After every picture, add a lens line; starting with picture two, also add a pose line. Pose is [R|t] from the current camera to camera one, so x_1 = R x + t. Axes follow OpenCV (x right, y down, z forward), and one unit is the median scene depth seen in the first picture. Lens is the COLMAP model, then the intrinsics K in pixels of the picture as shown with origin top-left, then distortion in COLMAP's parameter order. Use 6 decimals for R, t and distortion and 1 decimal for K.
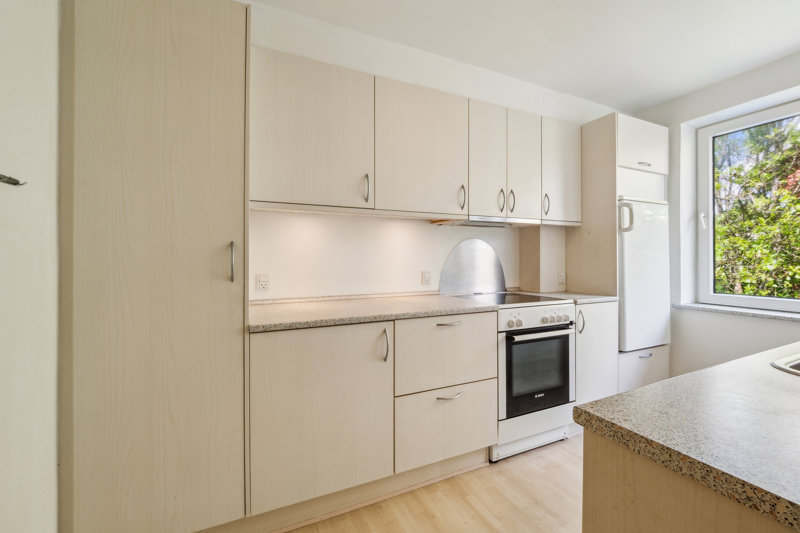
lens RADIAL K [[337.6, 0, 402.7], [0, 337.6, 262.2], [0, 0, 1]] dist [-0.000043, -0.001920]
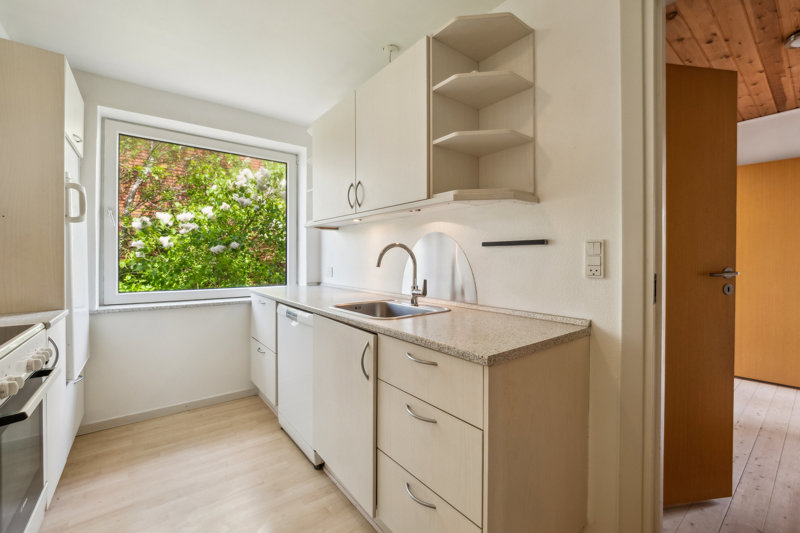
lens RADIAL K [[337.6, 0, 398.4], [0, 337.6, 262.1], [0, 0, 1]] dist [-0.000043, -0.001920]
pose [[-0.214888, -0.008658, 0.976600, -0.230892], [0.007689, 0.999915, 0.010557, -0.002903], [-0.976609, 0.009778, -0.214803, 0.452809]]
